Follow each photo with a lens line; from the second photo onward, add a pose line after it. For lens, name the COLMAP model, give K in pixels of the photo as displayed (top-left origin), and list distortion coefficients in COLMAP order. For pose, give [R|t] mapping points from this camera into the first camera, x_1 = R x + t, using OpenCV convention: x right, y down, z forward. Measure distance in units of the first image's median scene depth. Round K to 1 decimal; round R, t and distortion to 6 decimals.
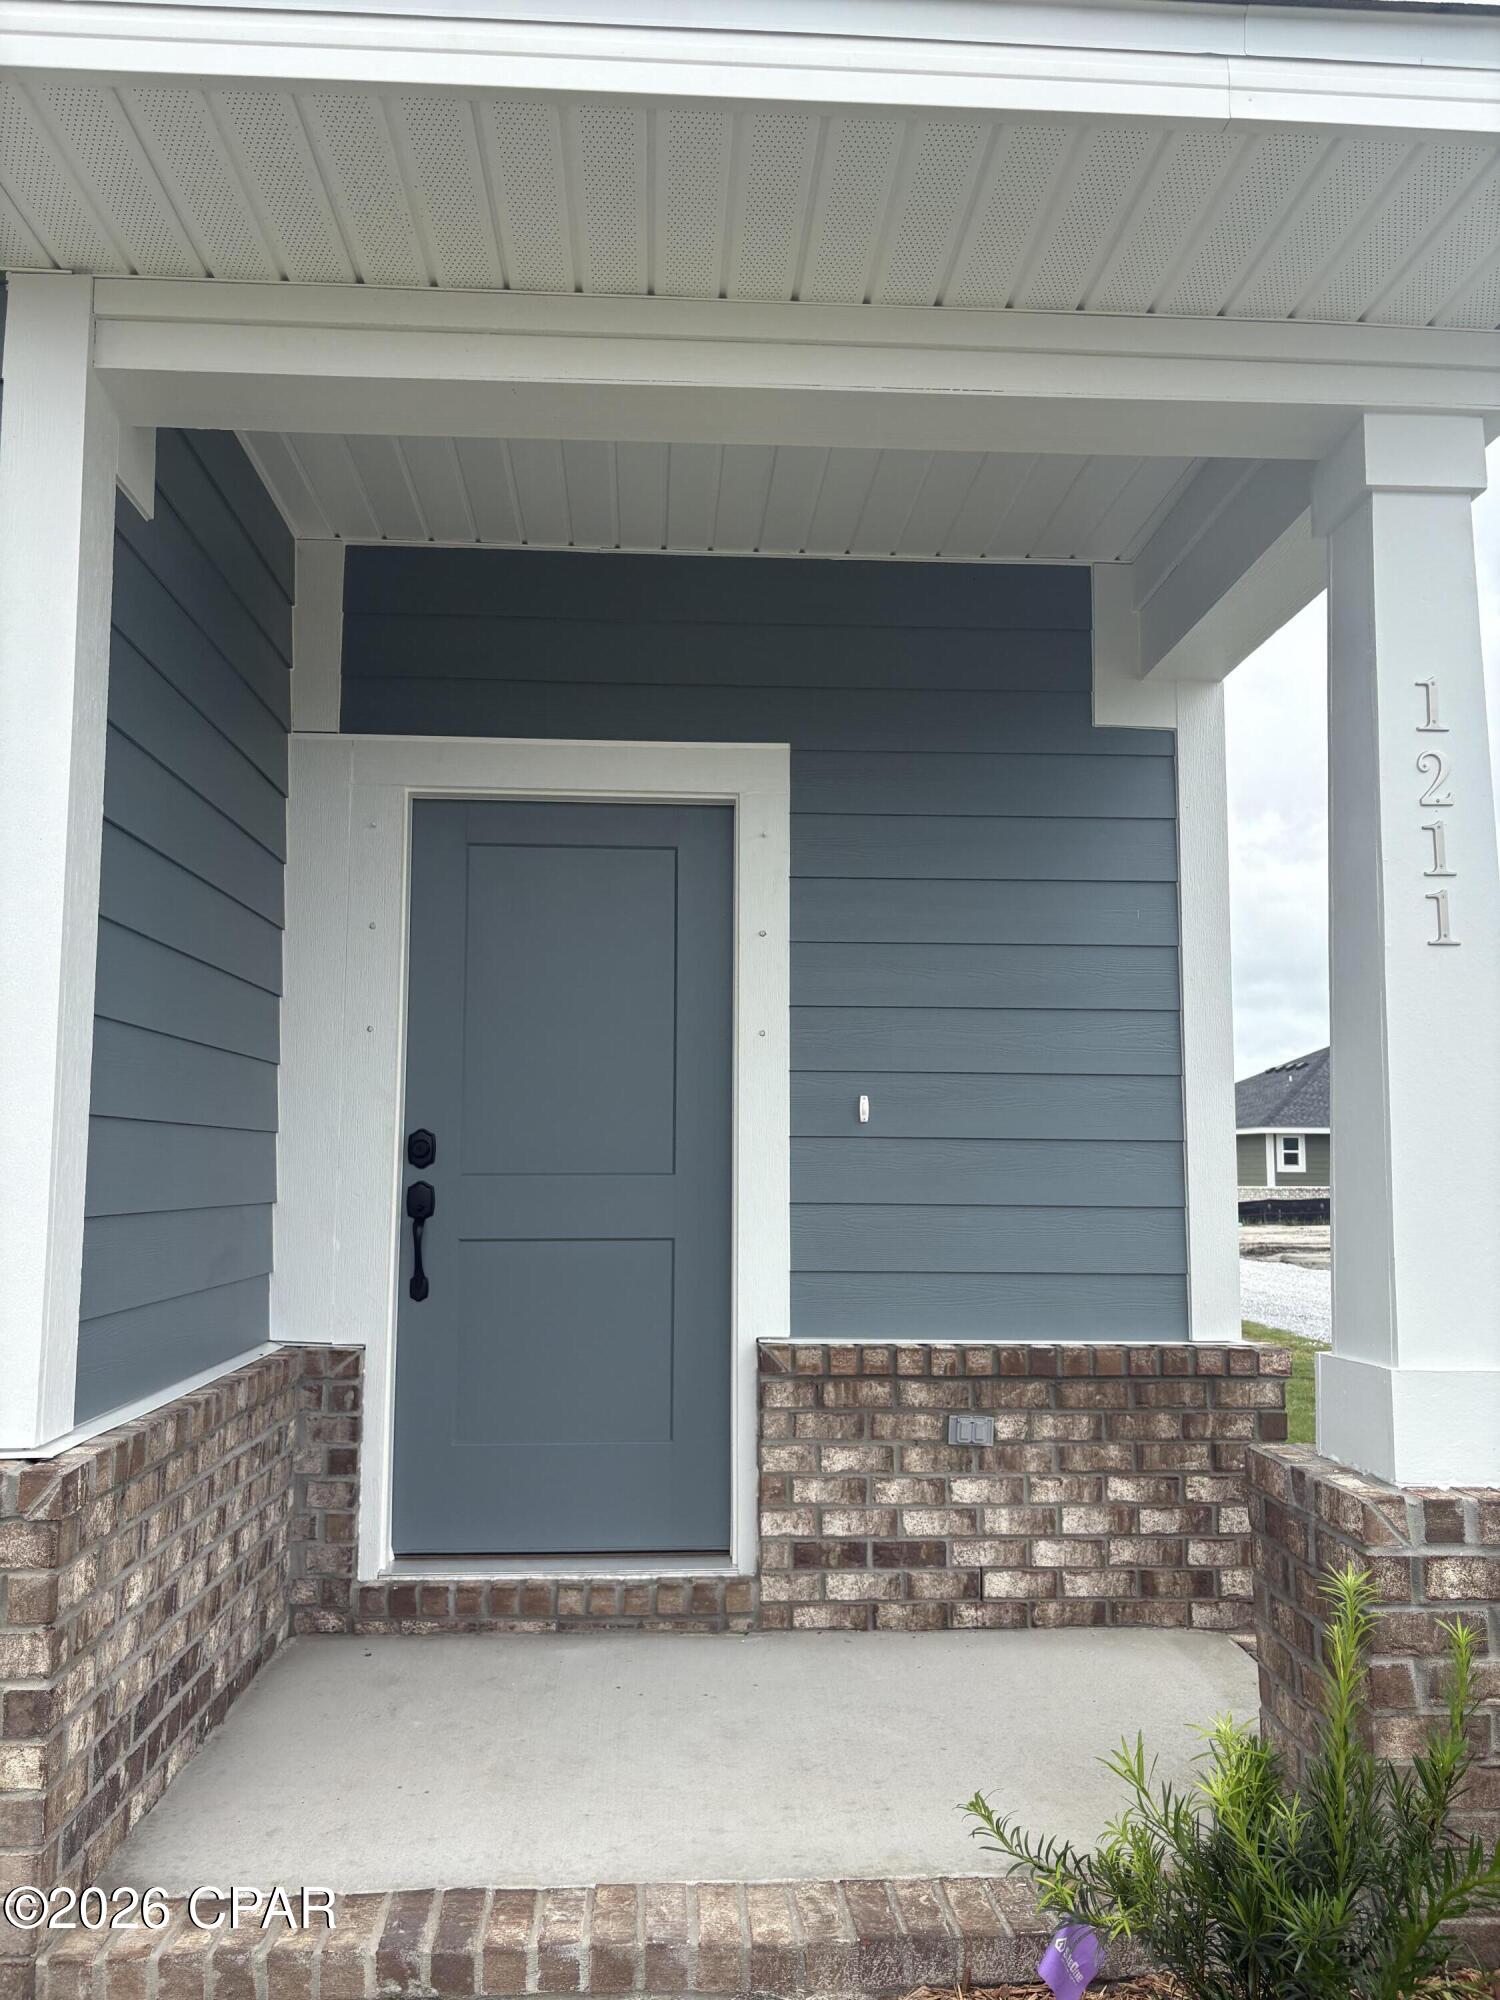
lens RADIAL K [[1539.7, 0, 750.0], [0, 1539.7, 1000.0], [0, 0, 1]] dist [0.002890, 0.002787]
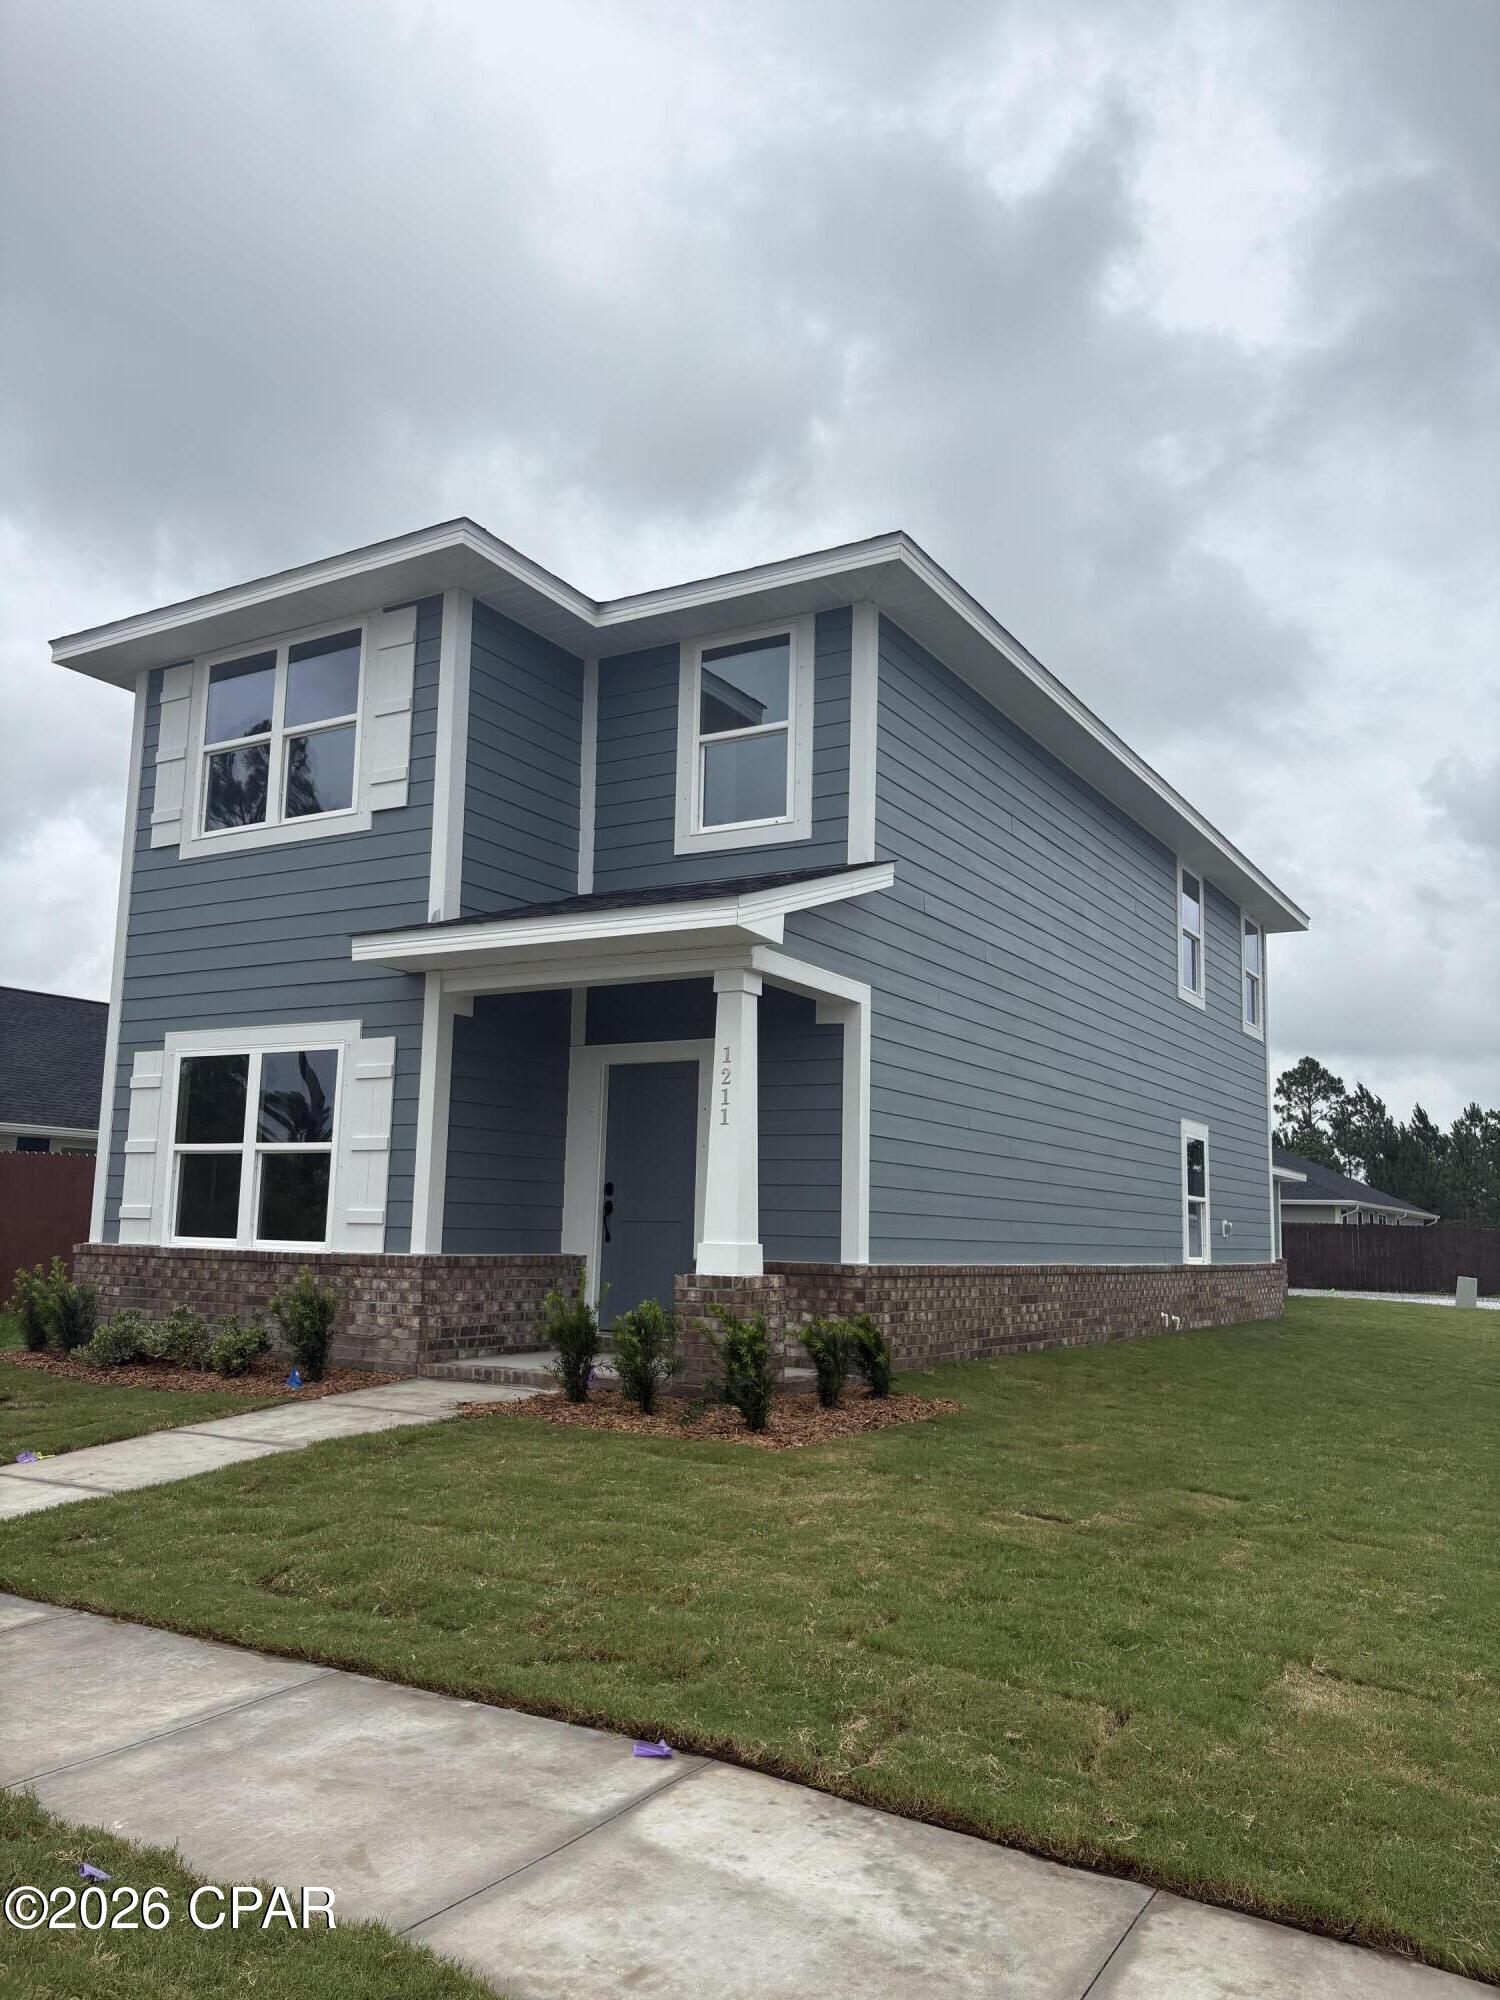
lens RADIAL K [[1498.3, 0, 750.0], [0, 1498.3, 1000.0], [0, 0, 1]] dist [0.124613, 0.000566]
pose [[0.827091, -0.071170, -0.557544, 1.647045], [0.039726, 0.996872, -0.068320, -0.055286], [0.560663, 0.034358, 0.827331, -1.229033]]
